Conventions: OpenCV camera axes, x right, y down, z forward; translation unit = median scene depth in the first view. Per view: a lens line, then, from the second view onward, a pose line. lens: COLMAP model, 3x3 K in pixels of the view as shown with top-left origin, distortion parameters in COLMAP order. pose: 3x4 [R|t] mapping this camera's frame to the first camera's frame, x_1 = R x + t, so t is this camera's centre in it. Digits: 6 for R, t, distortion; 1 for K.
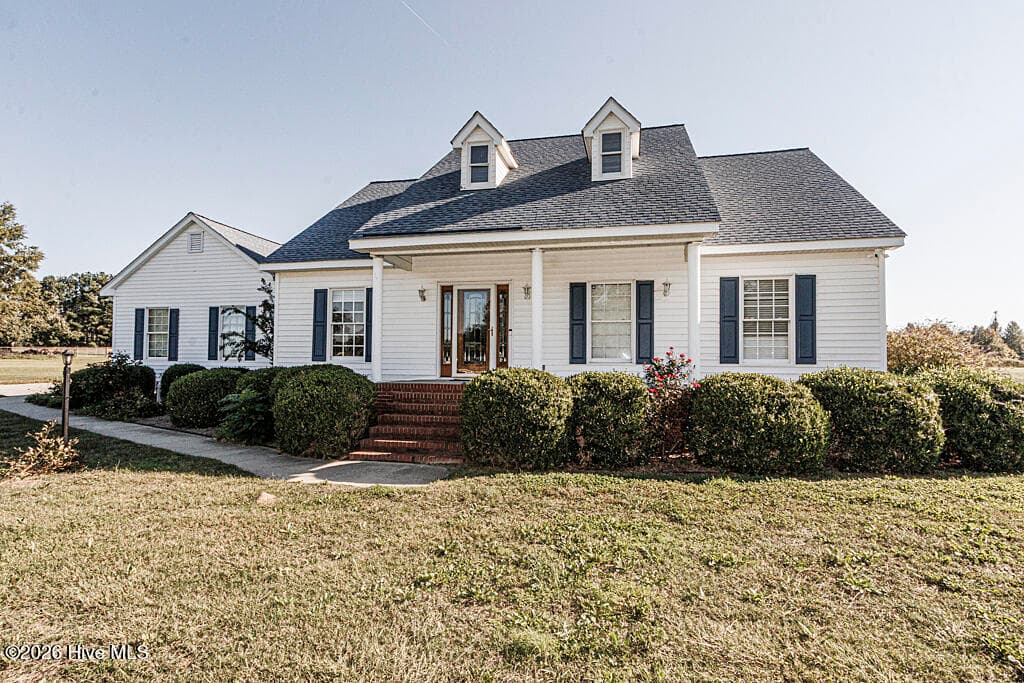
lens RADIAL K [[475.6, 0, 503.4], [0, 475.6, 357.2], [0, 0, 1]] dist [-0.000136, -0.000064]
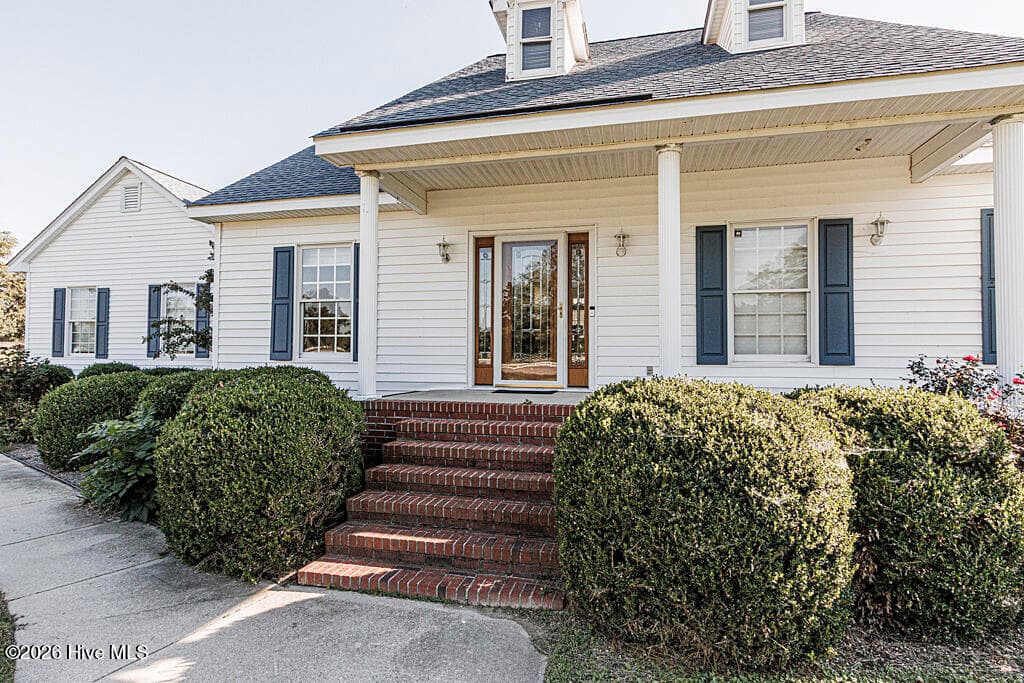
lens RADIAL K [[475.6, 0, 503.4], [0, 475.6, 357.2], [0, 0, 1]] dist [-0.000136, -0.000064]
pose [[0.999913, -0.002199, -0.013035, -0.085894], [0.002354, 0.999926, 0.011922, -0.002266], [0.013008, -0.011951, 0.999844, 0.383917]]
